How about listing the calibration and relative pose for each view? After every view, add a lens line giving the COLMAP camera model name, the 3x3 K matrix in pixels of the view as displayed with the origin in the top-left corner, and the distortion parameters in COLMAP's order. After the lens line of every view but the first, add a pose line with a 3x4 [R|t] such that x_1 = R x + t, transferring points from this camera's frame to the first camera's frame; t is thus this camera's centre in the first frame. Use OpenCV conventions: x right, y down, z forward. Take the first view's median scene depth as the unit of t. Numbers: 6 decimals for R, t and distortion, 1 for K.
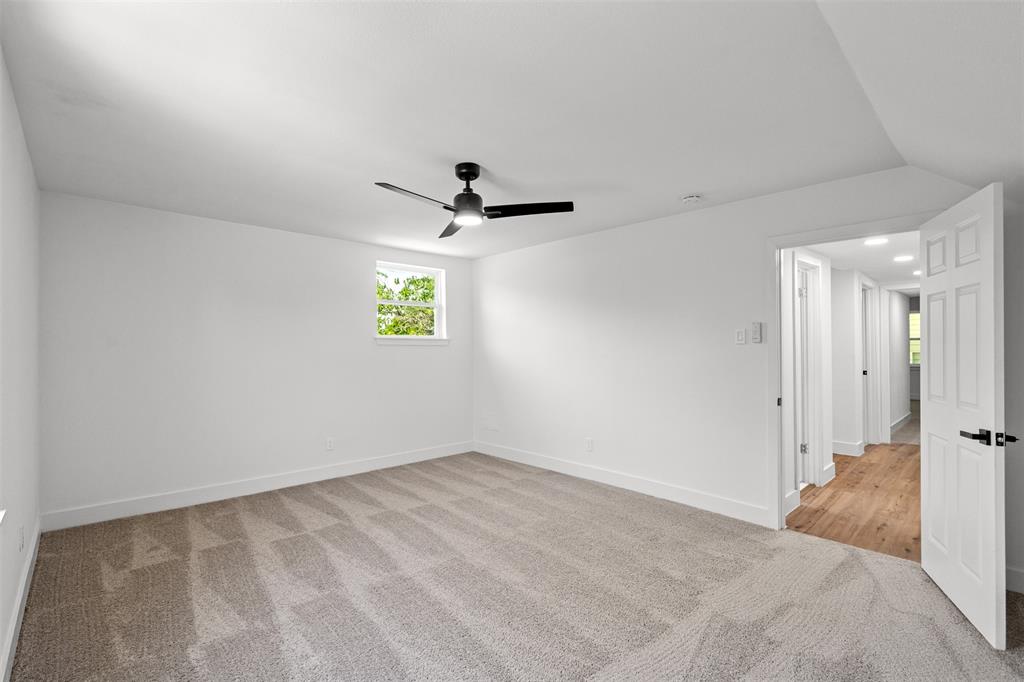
lens RADIAL K [[474.5, 0, 512.0], [0, 474.5, 341.0], [0, 0, 1]] dist [-0.000308, -0.000012]
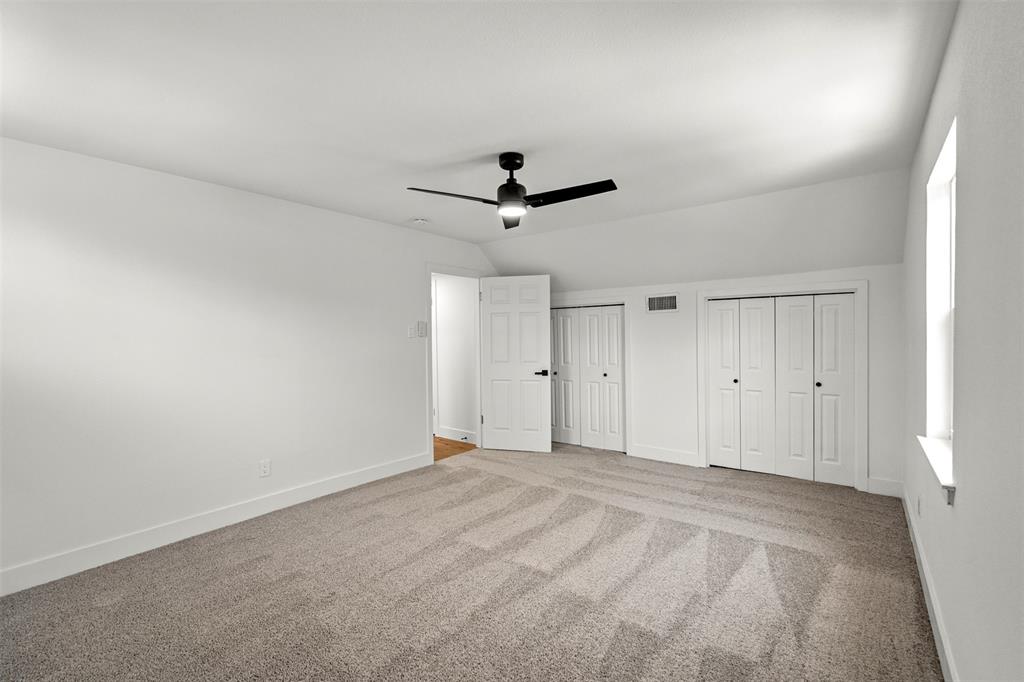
lens RADIAL K [[465.9, 0, 512.0], [0, 465.9, 341.0], [0, 0, 1]] dist [-0.000055, -0.000005]
pose [[-0.178553, -0.007595, 0.983901, -1.074980], [0.004639, 0.999953, 0.008561, 0.006439], [-0.983919, 0.006093, -0.178509, 1.211904]]
